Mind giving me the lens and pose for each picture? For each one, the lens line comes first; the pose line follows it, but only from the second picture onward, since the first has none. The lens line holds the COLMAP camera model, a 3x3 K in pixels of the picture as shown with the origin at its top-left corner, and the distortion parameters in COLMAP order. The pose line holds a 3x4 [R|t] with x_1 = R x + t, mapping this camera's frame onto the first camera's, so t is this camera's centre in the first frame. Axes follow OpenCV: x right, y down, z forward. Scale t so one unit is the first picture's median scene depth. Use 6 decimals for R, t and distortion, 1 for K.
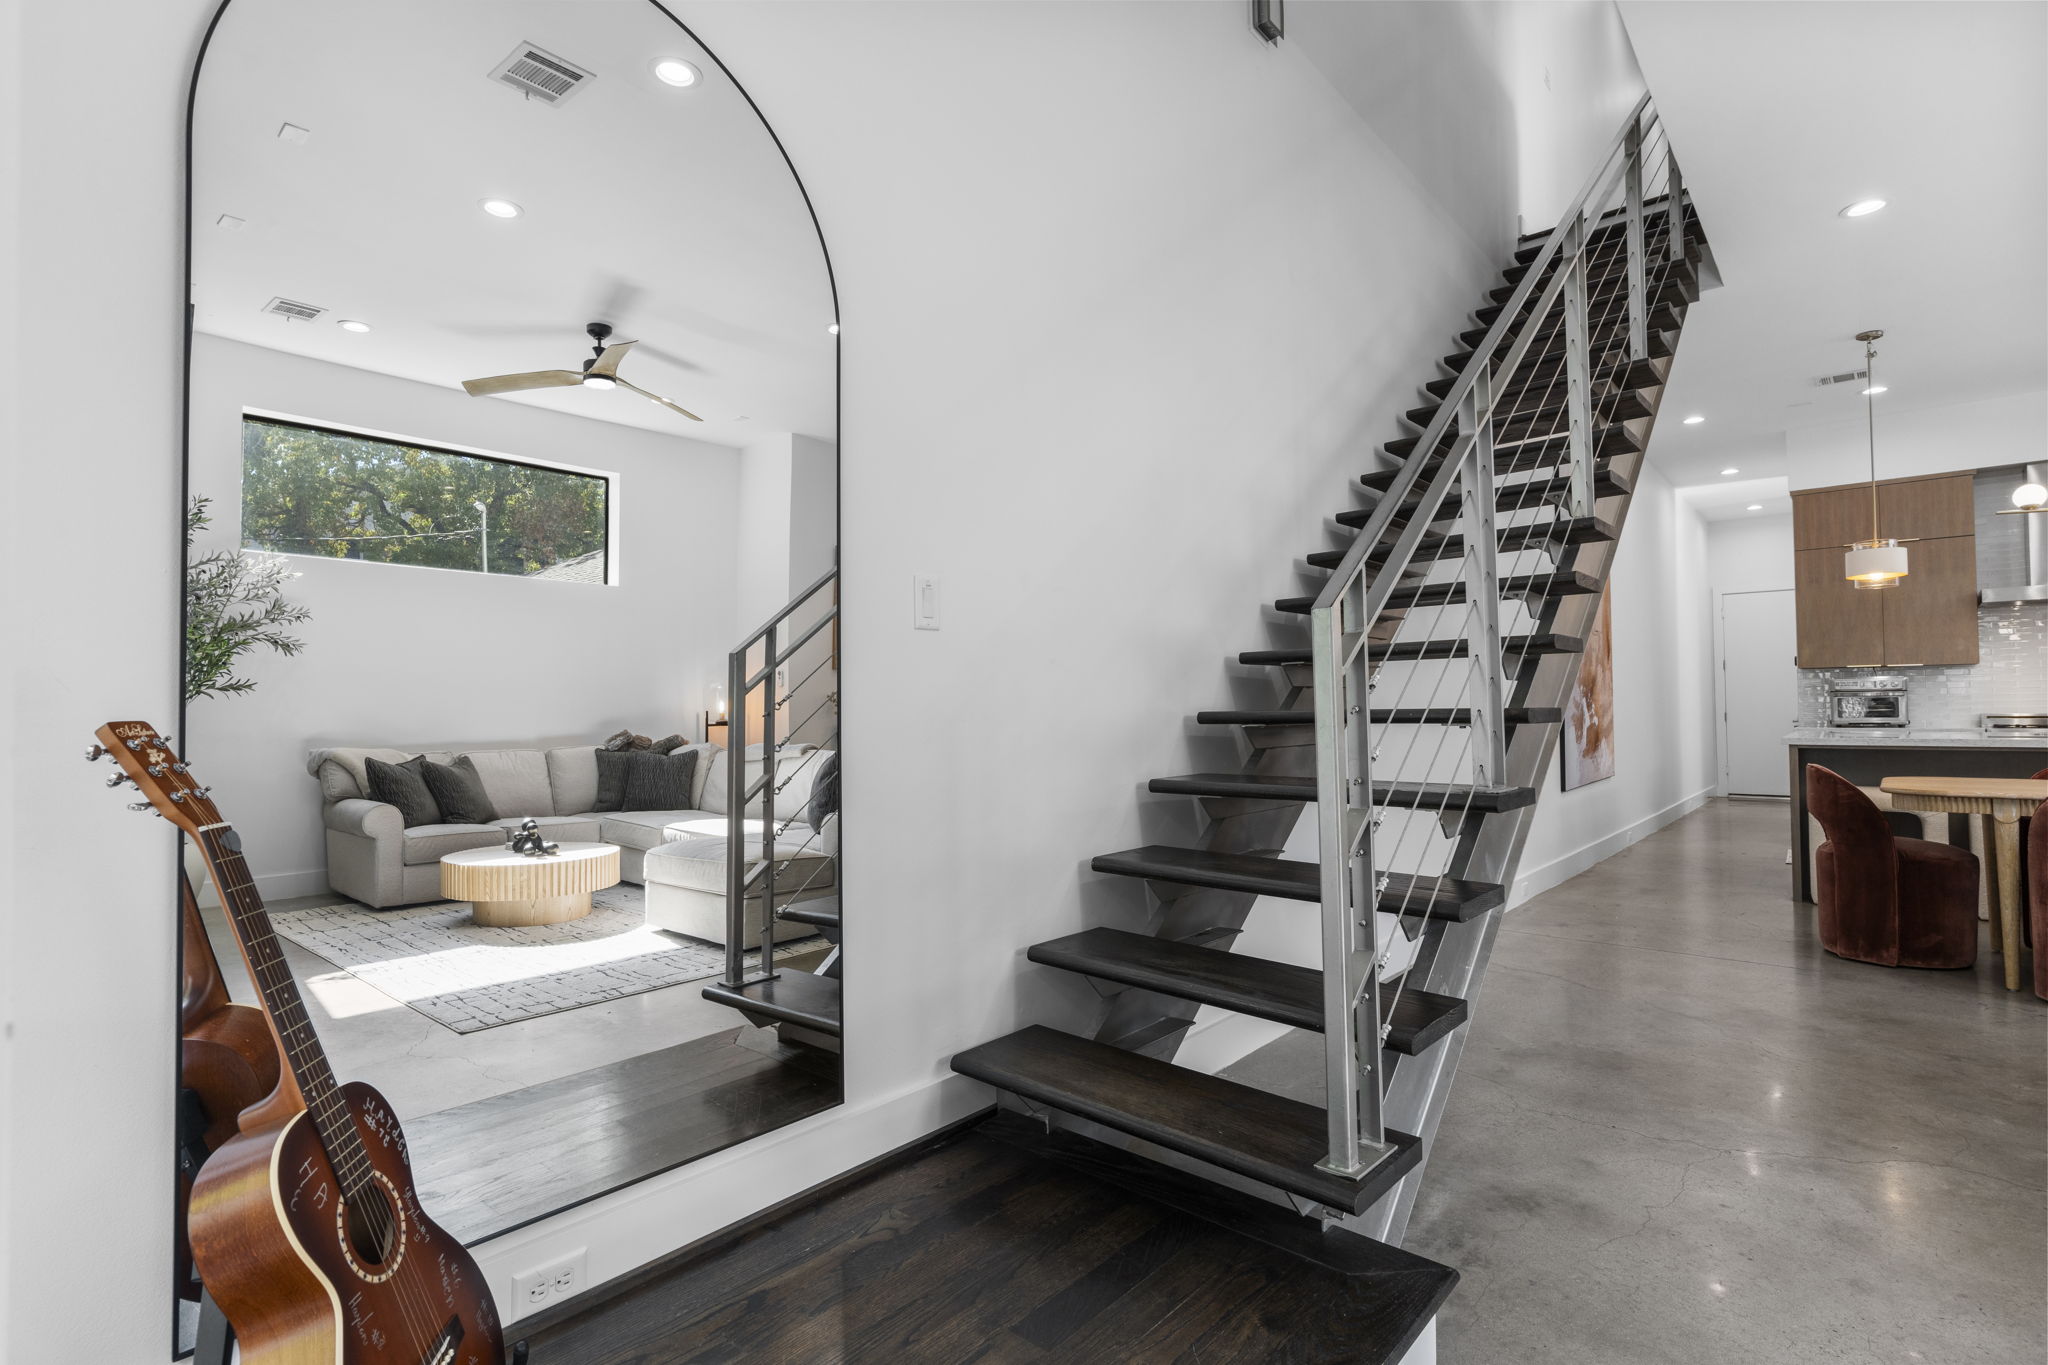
lens RADIAL K [[974.9, 0, 1032.6], [0, 974.9, 695.5], [0, 0, 1]] dist [0.000178, 0.000100]
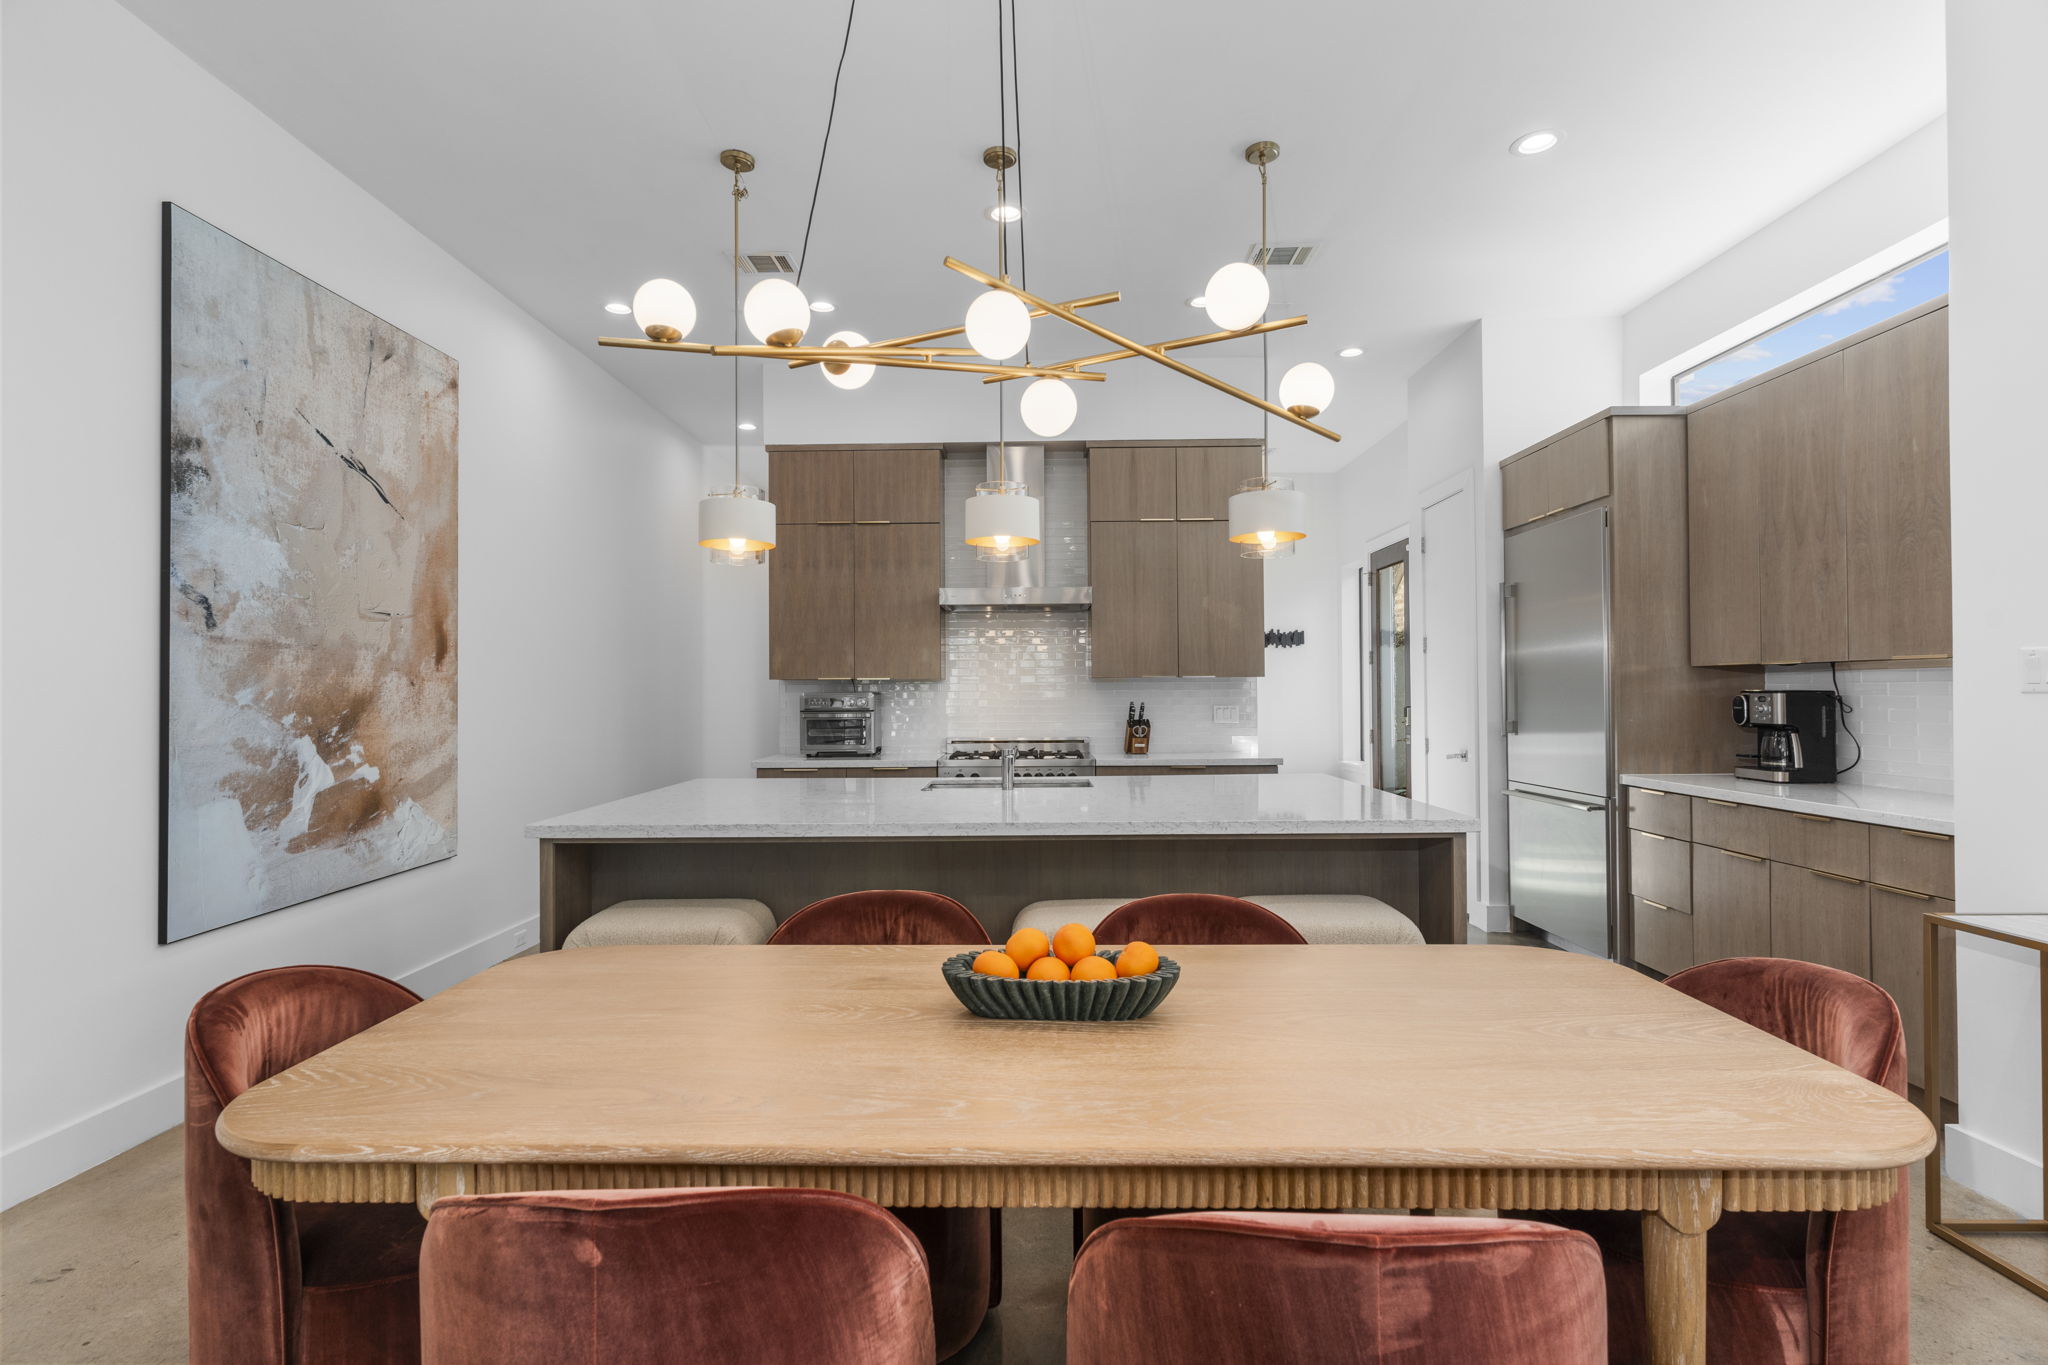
lens RADIAL K [[974.9, 0, 1006.2], [0, 974.9, 686.2], [0, 0, 1]] dist [0.000178, 0.000100]
pose [[0.766150, 0.010747, 0.642572, 0.467650], [-0.017238, 0.999844, 0.003831, -0.030101], [-0.642430, -0.014012, 0.766216, 0.320660]]
